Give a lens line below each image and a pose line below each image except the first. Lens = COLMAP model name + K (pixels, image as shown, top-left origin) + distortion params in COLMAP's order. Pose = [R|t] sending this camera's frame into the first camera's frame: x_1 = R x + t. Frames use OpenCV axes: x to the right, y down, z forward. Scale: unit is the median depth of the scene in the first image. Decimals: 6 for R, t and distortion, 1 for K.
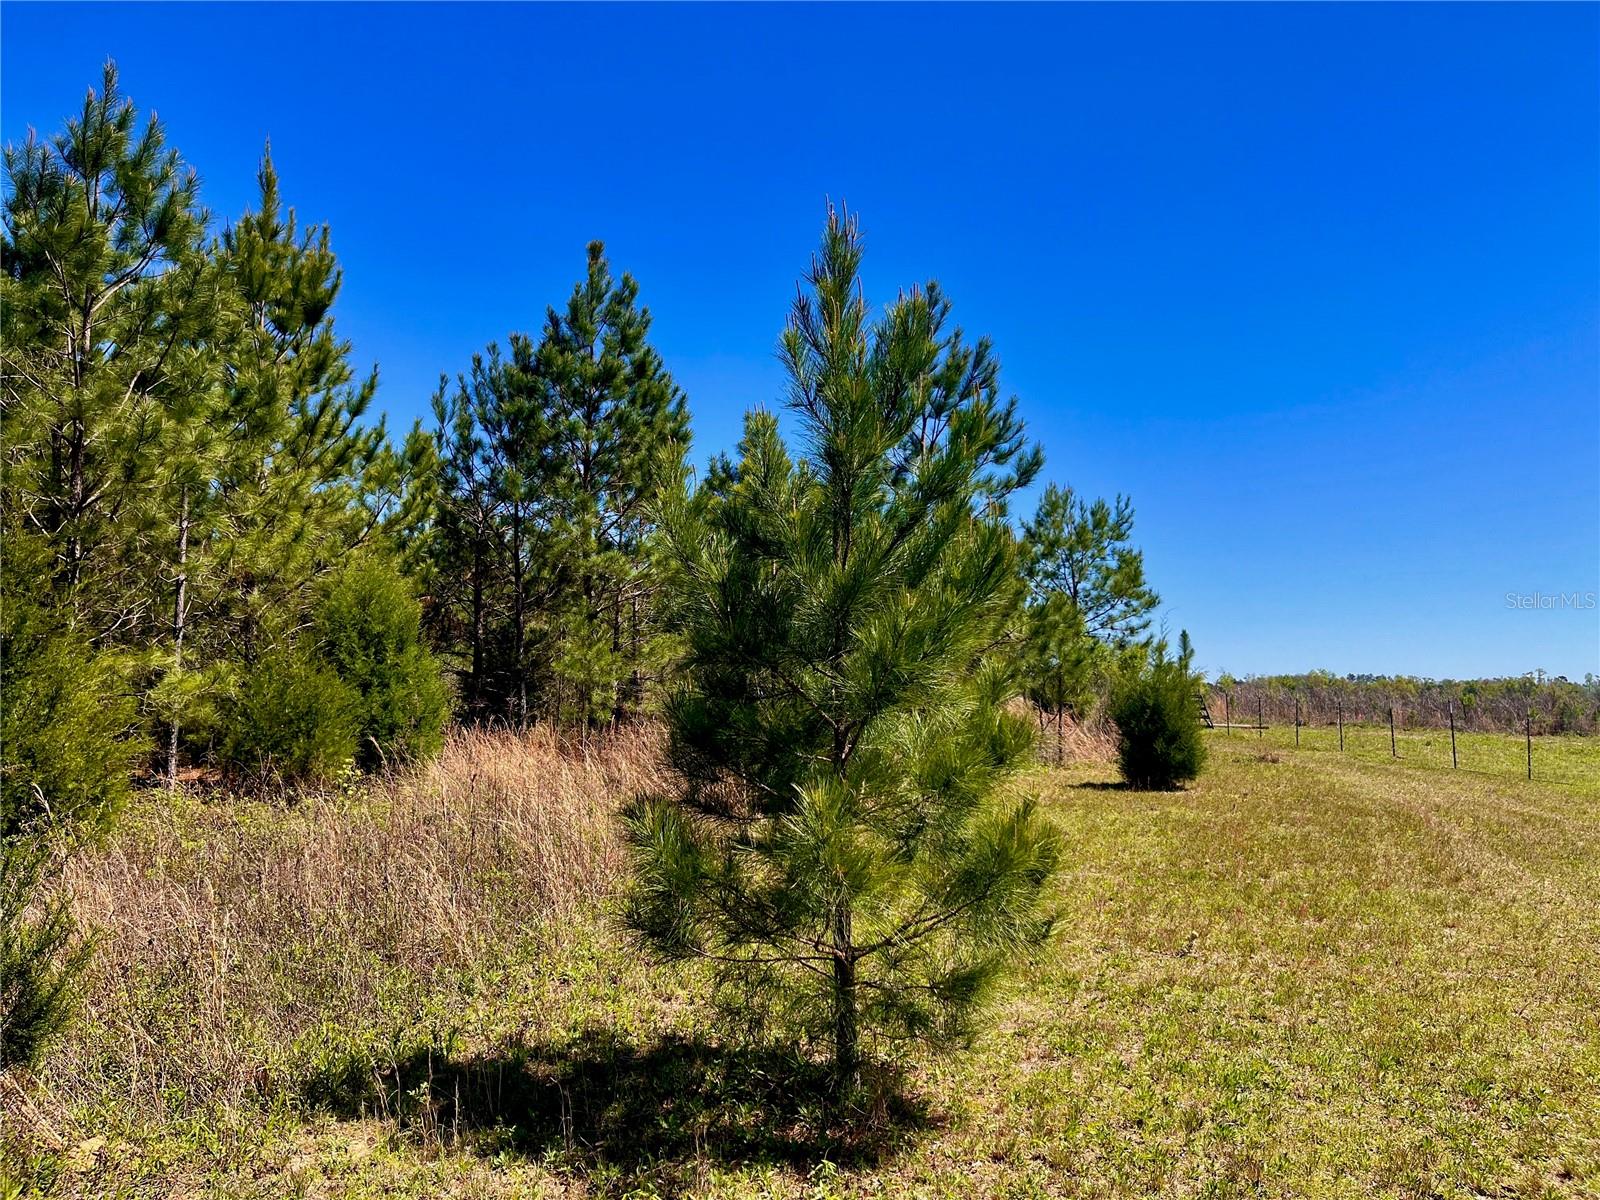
lens RADIAL K [[1185.1, 0, 802.7], [0, 1185.1, 629.5], [0, 0, 1]] dist [0.053055, -0.089143]
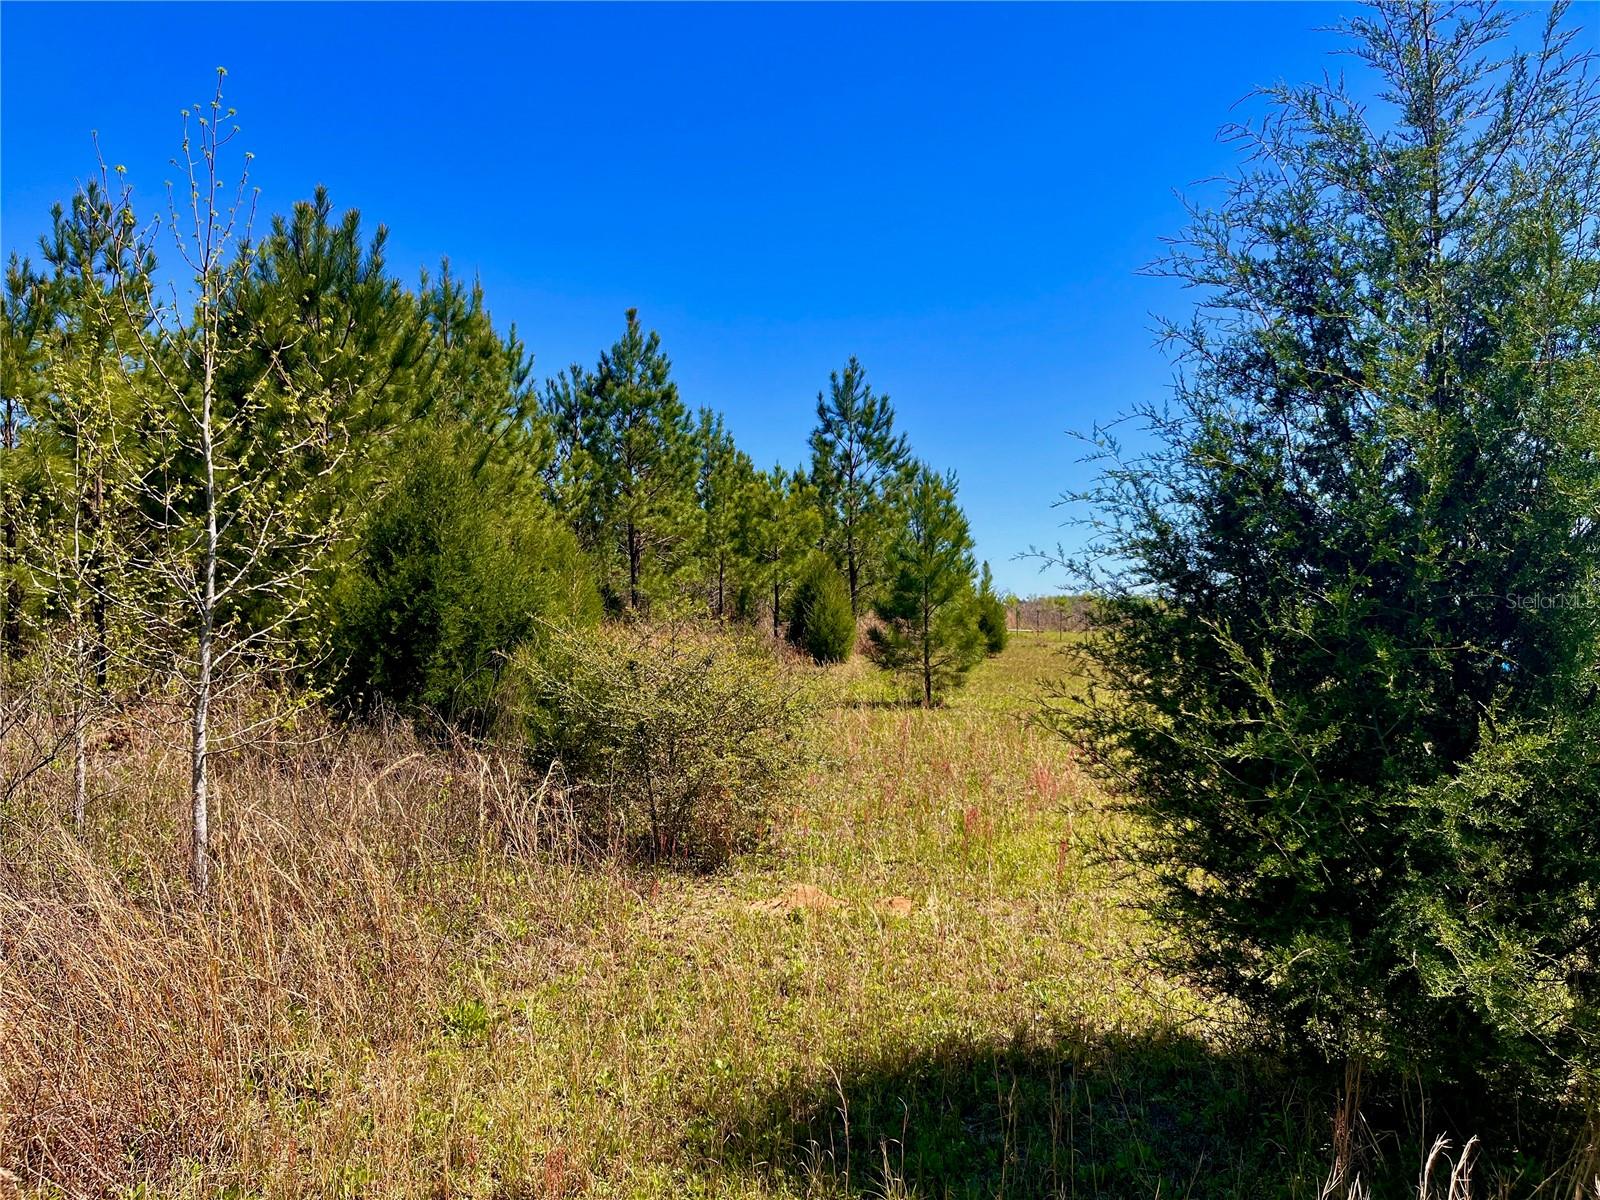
lens RADIAL K [[1205.1, 0, 778.9], [0, 1205.1, 604.6], [0, 0, 1]] dist [0.055334, -0.098306]
pose [[0.989122, 0.013513, 0.146476, -0.537831], [-0.020824, 0.998607, 0.048491, -0.058338], [-0.145617, -0.051014, 0.988025, -1.515464]]
